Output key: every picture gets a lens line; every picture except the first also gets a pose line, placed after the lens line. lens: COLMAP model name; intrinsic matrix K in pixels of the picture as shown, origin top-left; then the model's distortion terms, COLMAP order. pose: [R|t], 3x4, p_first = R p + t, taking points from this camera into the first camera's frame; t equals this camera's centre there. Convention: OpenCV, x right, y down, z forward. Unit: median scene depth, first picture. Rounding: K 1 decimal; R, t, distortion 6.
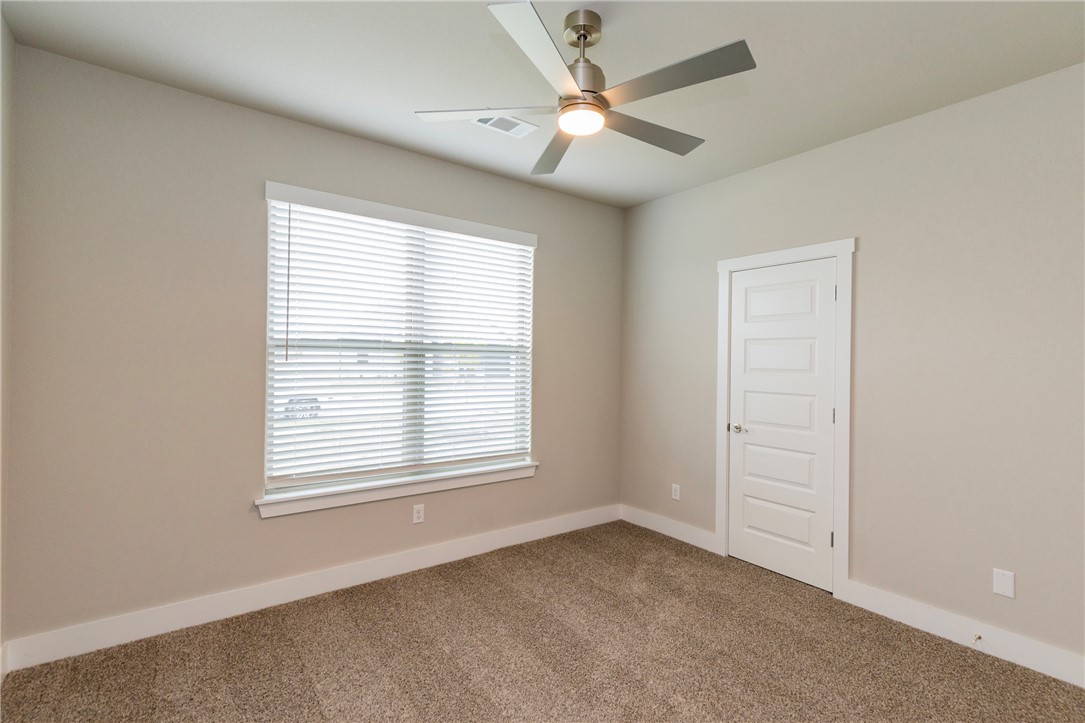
lens RADIAL K [[507.4, 0, 545.5], [0, 507.4, 352.0], [0, 0, 1]] dist [-0.001901, -0.000470]
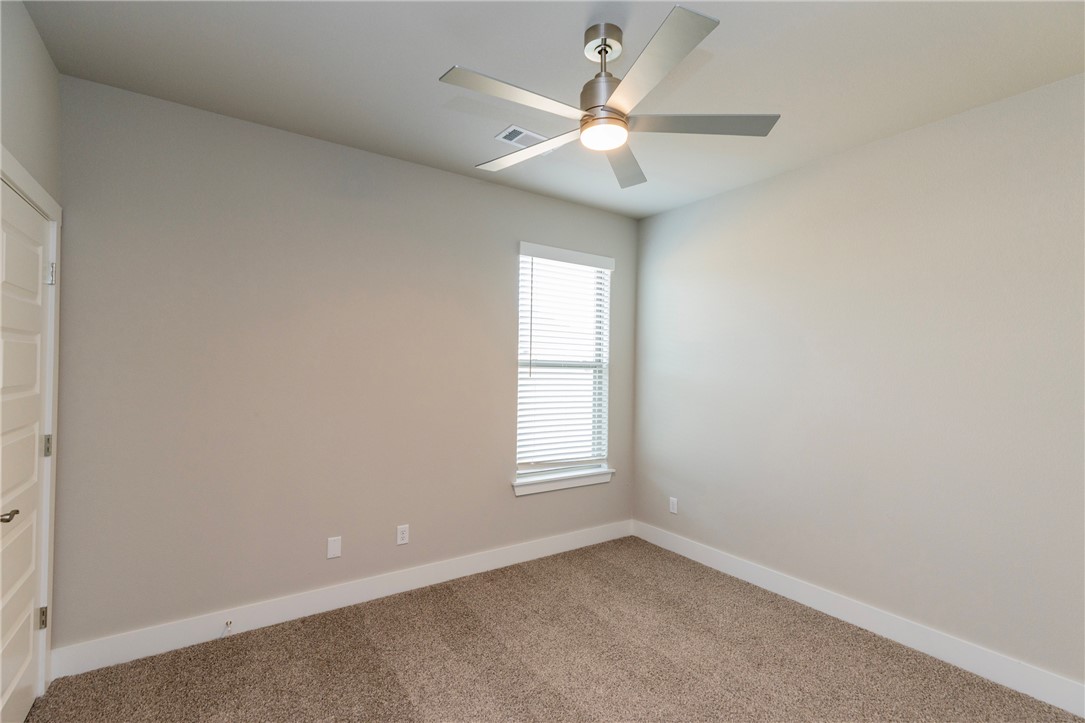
lens RADIAL K [[506.5, 0, 542.5], [0, 506.5, 361.5], [0, 0, 1]] dist [0.014603, 0.000066]
pose [[0.999066, -0.006557, -0.042703, -0.121713], [0.006220, 0.999949, -0.008002, -0.003120], [0.042753, 0.007729, 0.999056, -0.090143]]
